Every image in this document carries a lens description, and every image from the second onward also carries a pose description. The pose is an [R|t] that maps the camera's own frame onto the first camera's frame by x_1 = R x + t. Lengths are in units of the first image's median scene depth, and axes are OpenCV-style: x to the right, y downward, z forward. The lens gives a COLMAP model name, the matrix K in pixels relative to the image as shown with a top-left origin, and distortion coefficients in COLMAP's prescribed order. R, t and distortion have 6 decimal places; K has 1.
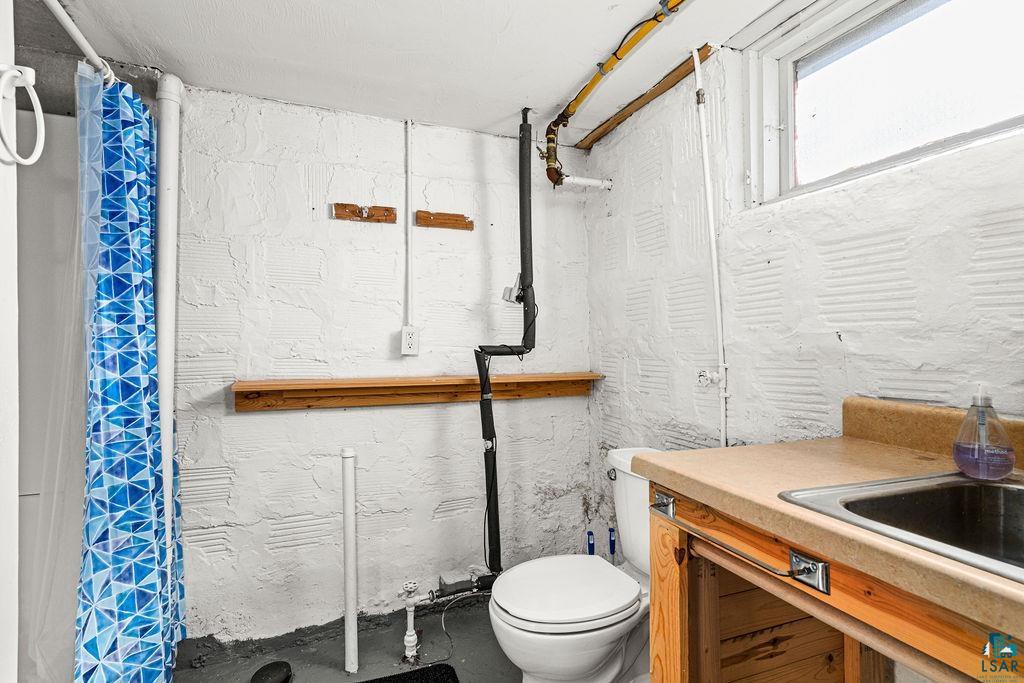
lens RADIAL K [[493.8, 0, 512.0], [0, 493.8, 341.5], [0, 0, 1]] dist [0.000608, 0.000208]
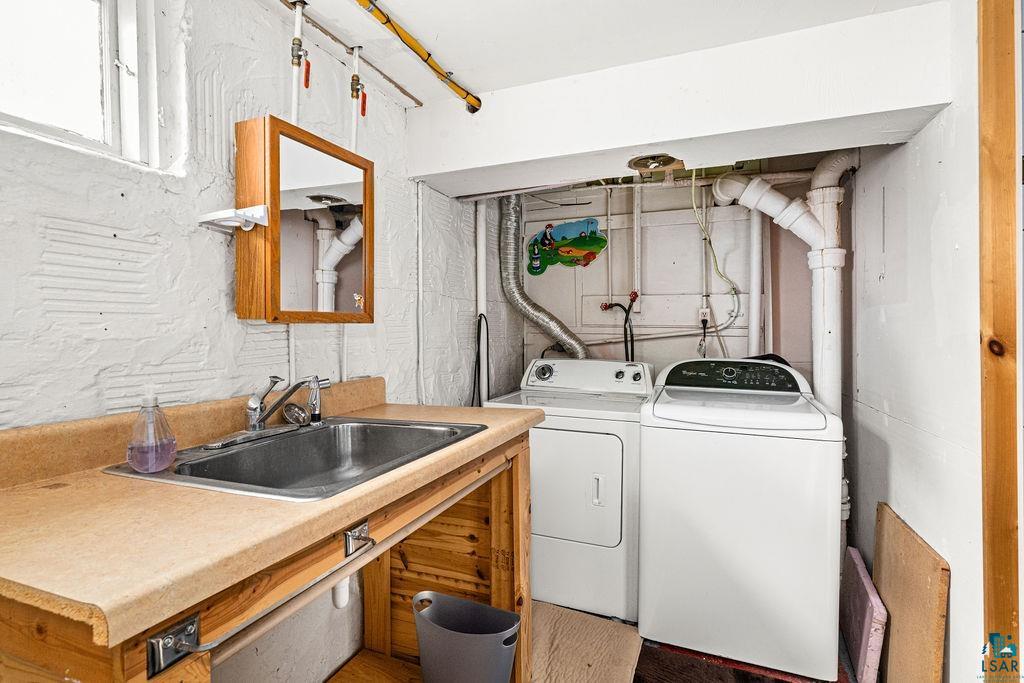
lens RADIAL K [[493.8, 0, 512.0], [0, 493.8, 341.5], [0, 0, 1]] dist [0.000608, 0.000208]
pose [[-0.738814, -0.002139, 0.673906, -0.339735], [0.015523, 0.999676, 0.020192, -0.021183], [-0.673730, 0.025379, -0.738541, 1.108118]]
